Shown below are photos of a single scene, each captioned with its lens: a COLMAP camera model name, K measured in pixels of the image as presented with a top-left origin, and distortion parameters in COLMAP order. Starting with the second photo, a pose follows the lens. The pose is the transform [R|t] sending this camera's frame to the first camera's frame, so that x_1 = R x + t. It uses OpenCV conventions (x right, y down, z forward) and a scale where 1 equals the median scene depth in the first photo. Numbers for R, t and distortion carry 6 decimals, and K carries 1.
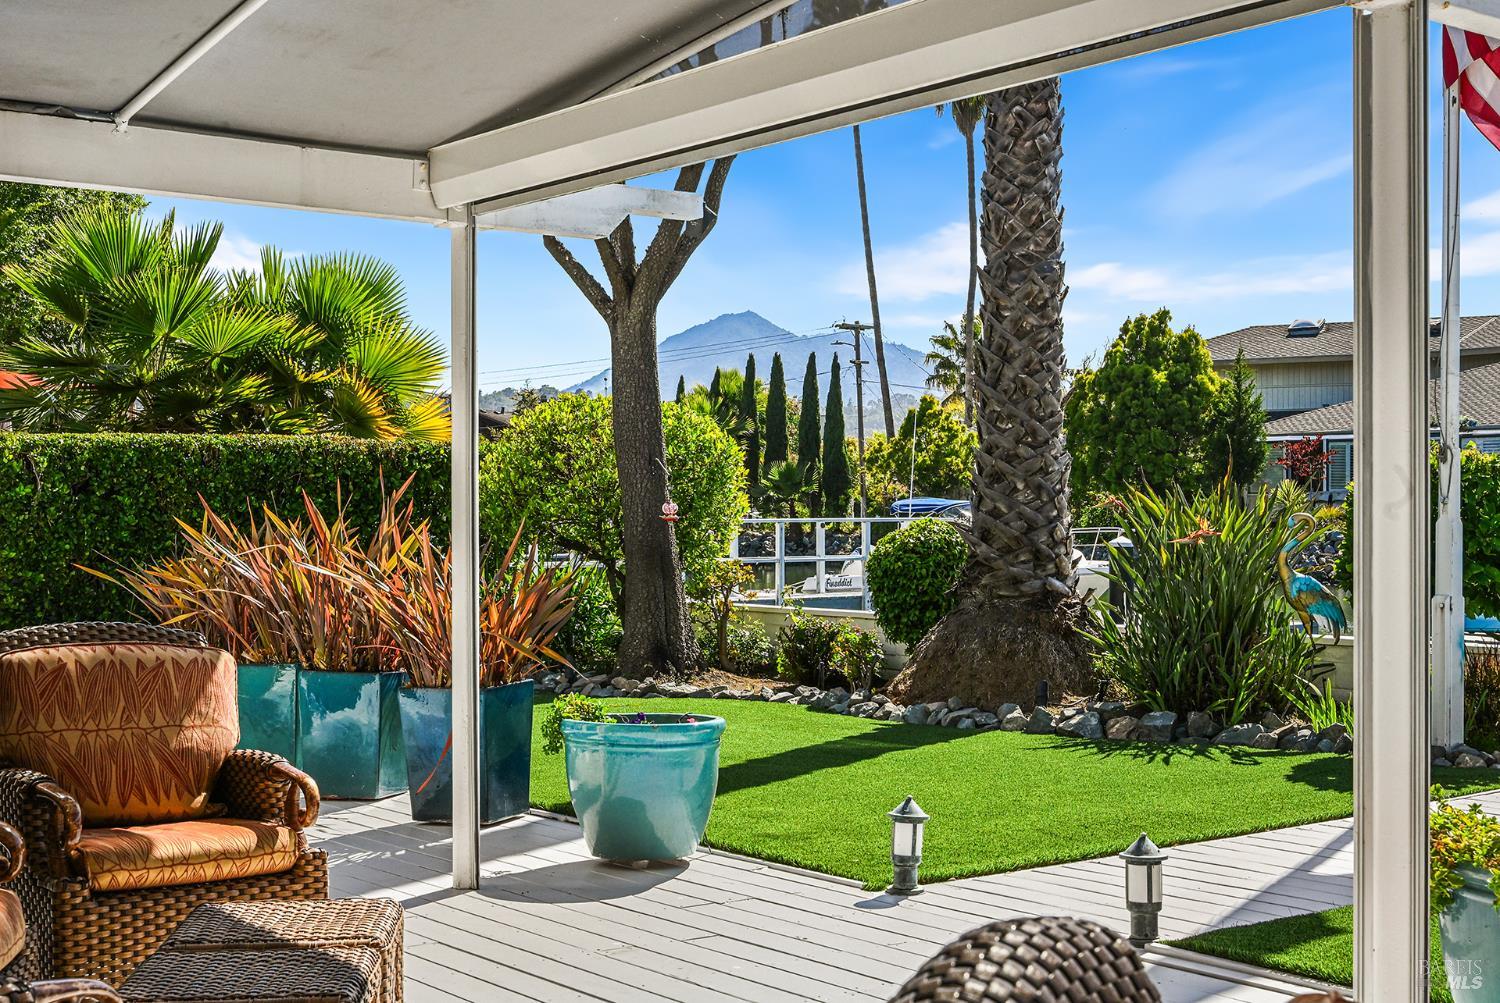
lens RADIAL K [[2005.8, 0, 747.6], [0, 2005.8, 523.3], [0, 0, 1]] dist [-0.007483, -0.043872]
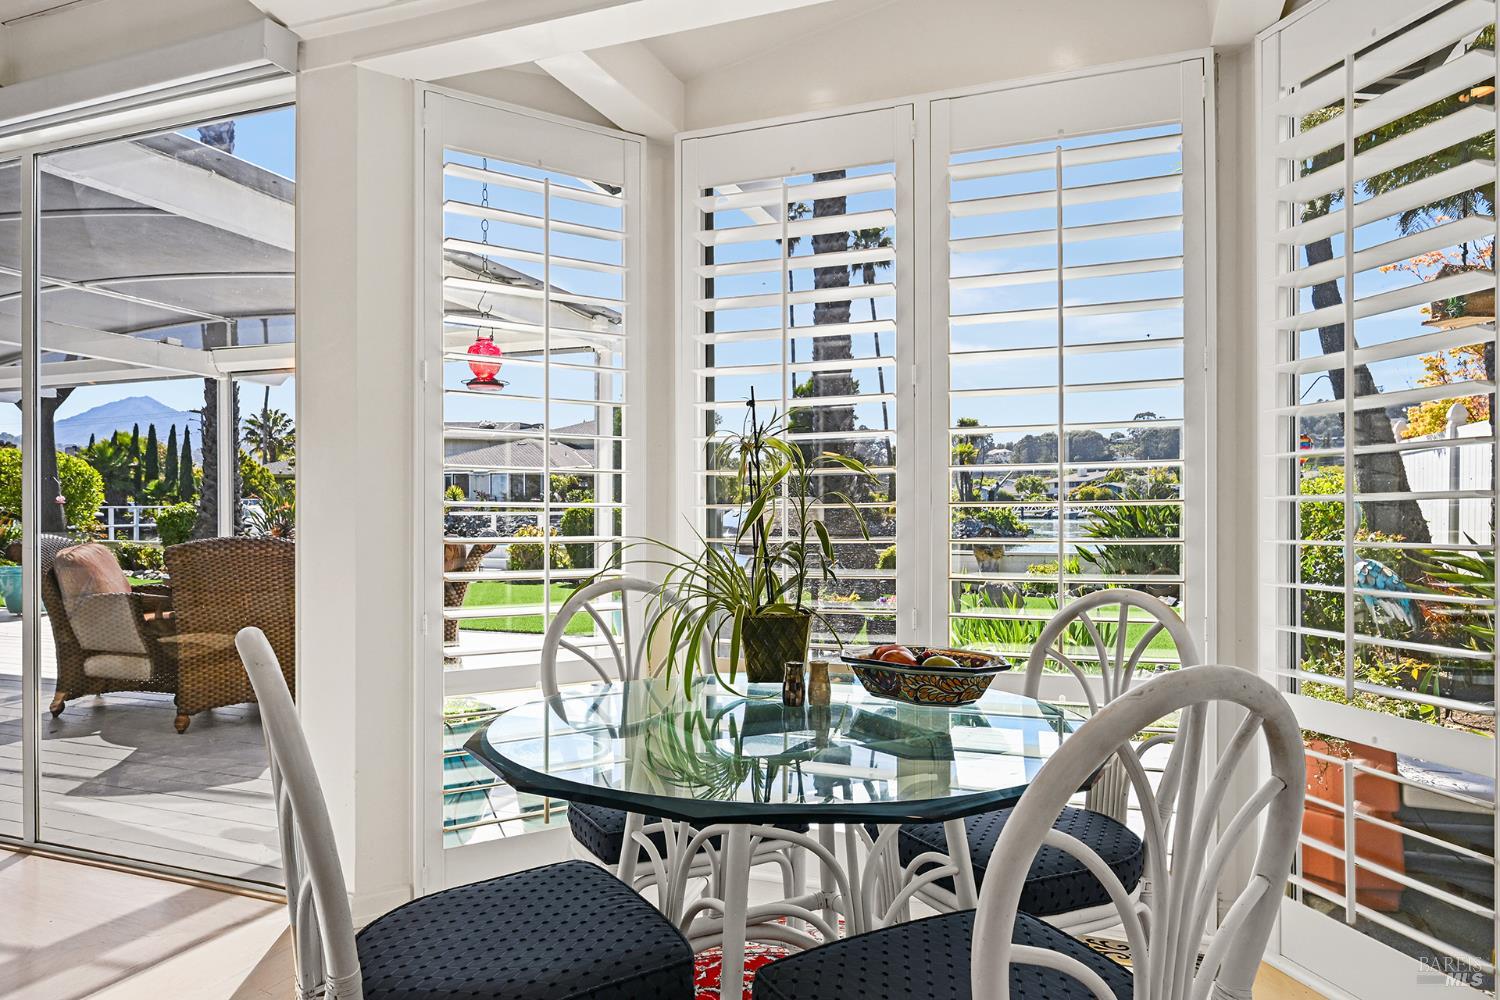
lens RADIAL K [[952.2, 0, 750.0], [0, 952.2, 500.0], [0, 0, 1]] dist [-0.006009, -0.001267]
pose [[0.843784, 0.003850, 0.536669, 0.042637], [0.003624, 0.999911, -0.012870, 0.010543], [-0.536670, 0.012804, 0.843695, -0.352502]]
